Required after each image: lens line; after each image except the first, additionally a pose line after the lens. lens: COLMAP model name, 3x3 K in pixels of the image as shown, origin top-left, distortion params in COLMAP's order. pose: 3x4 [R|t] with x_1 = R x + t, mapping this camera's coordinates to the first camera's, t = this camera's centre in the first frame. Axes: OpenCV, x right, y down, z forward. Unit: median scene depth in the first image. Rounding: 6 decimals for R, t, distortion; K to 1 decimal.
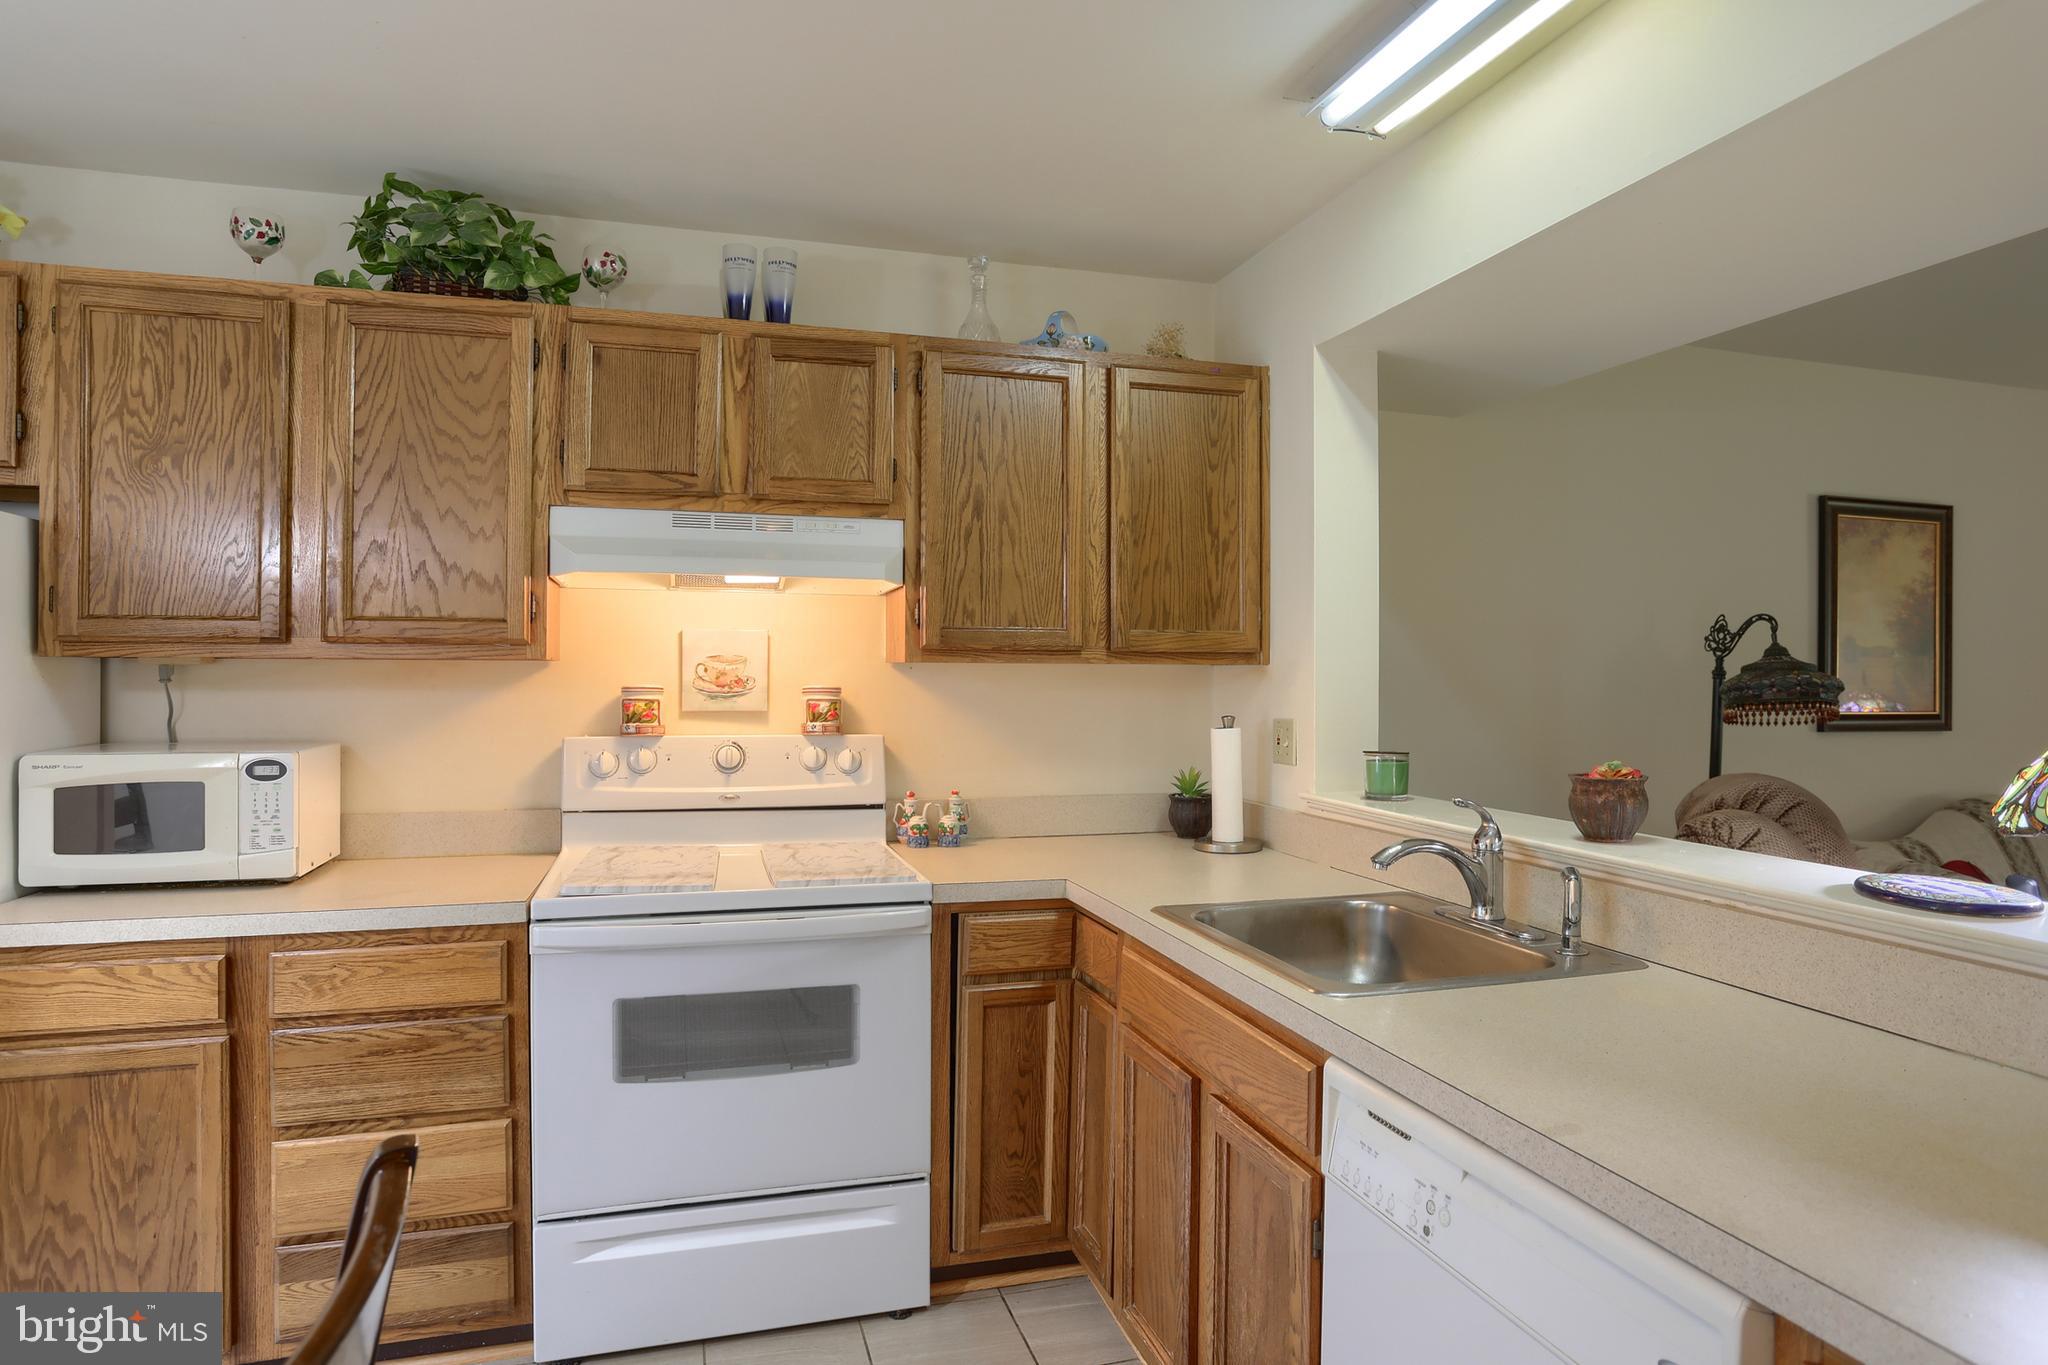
lens RADIAL K [[1164.2, 0, 1019.9], [0, 1164.2, 672.5], [0, 0, 1]] dist [-0.057959, 0.021333]
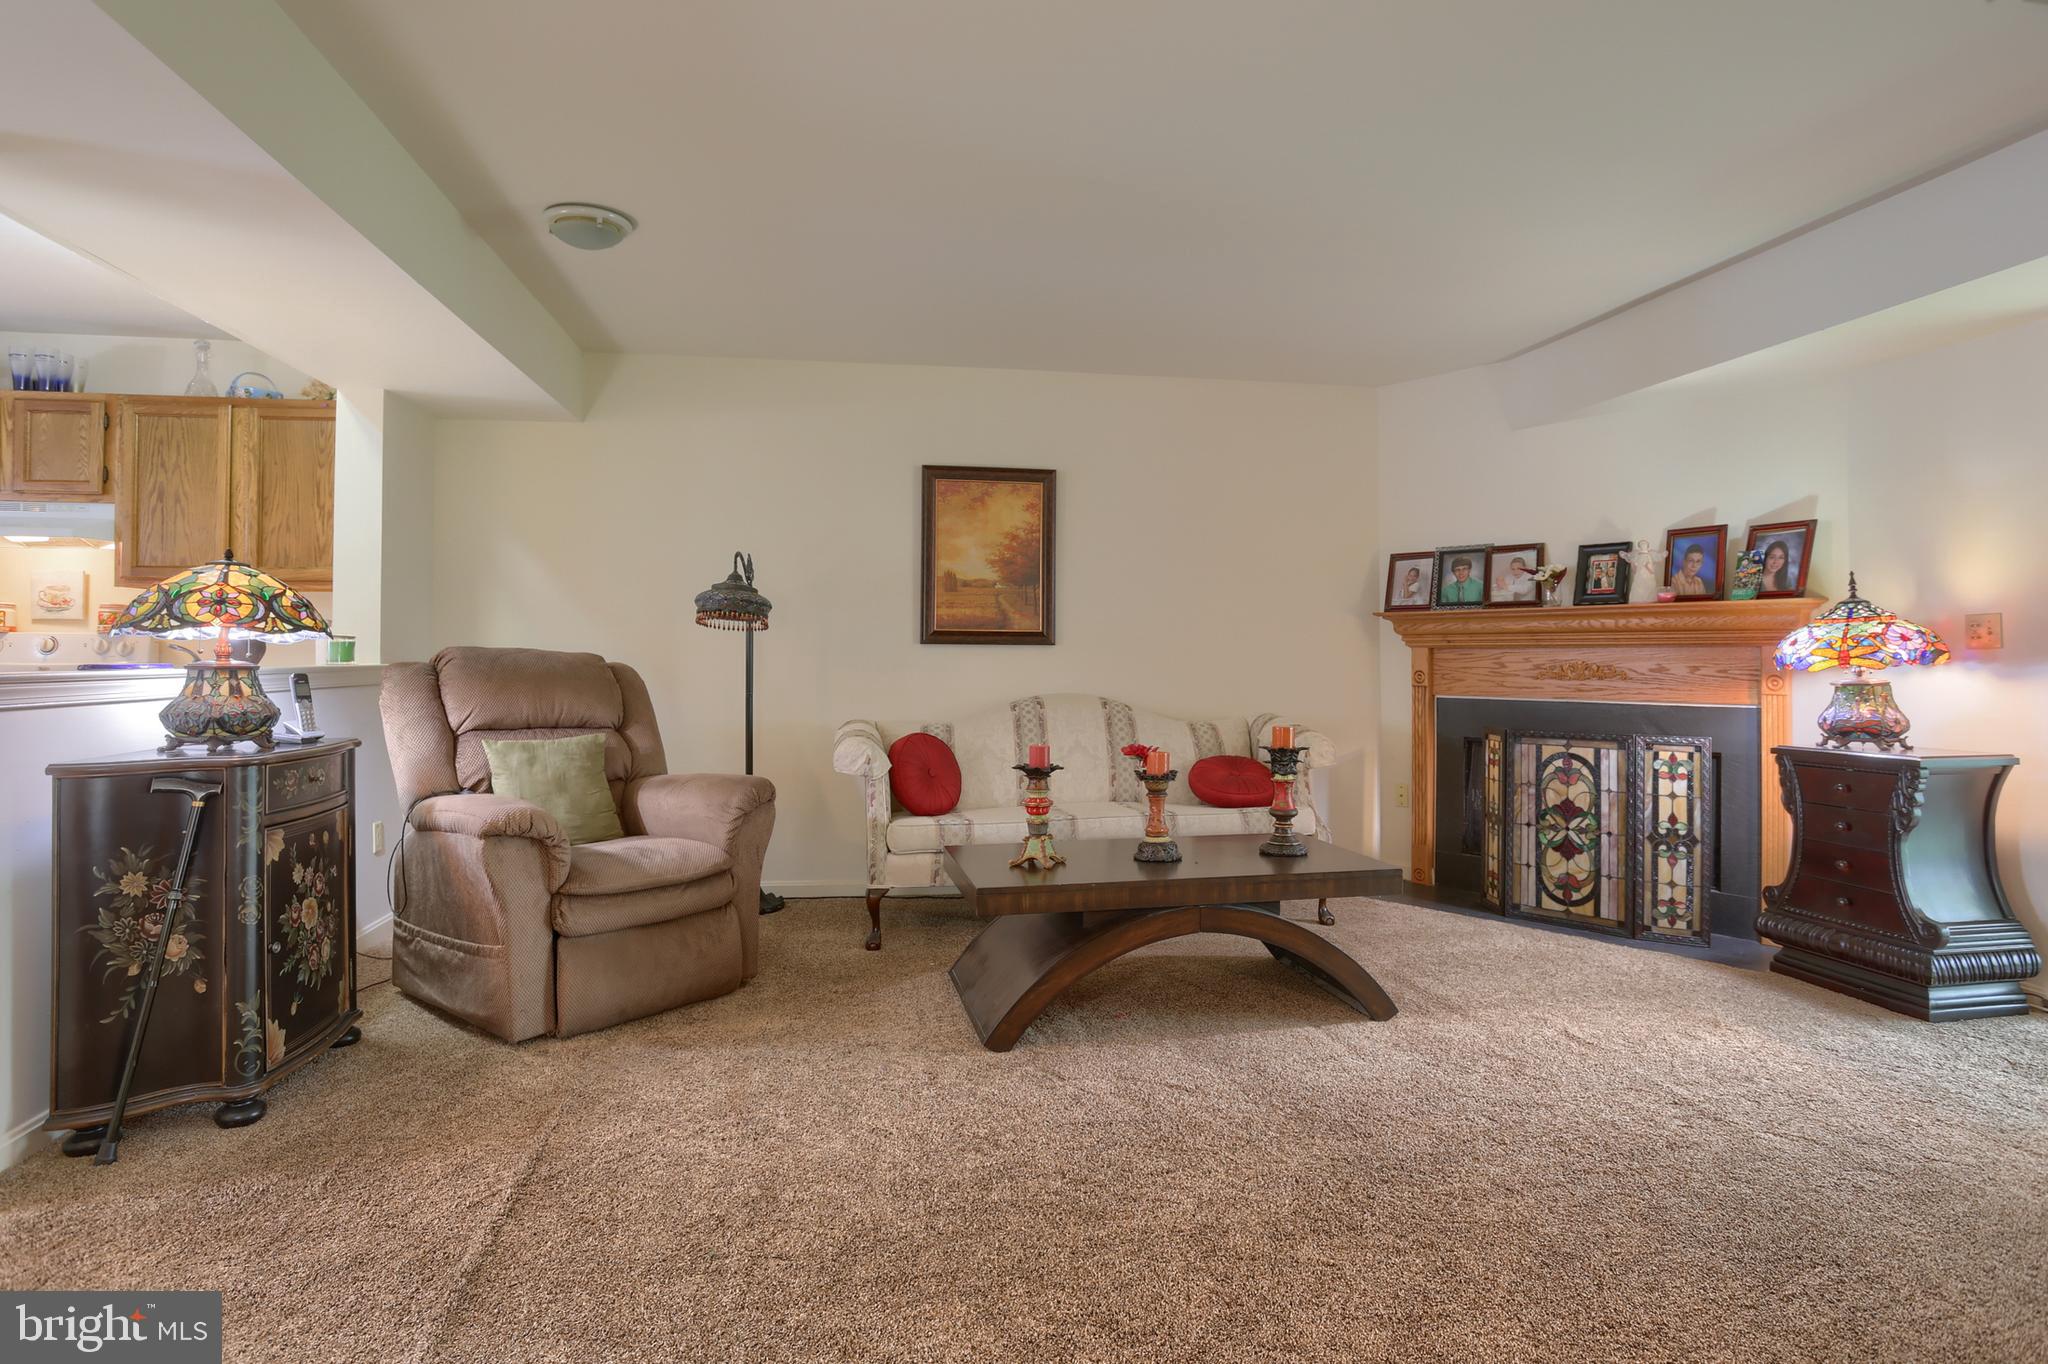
lens RADIAL K [[1118.9, 0, 1020.0], [0, 1118.9, 634.4], [0, 0, 1]] dist [-0.053405, 0.016367]
pose [[0.991359, -0.004452, -0.131099, 1.447101], [0.002400, 0.999872, -0.015810, 0.090619], [0.131153, 0.015359, 0.991243, -0.404419]]
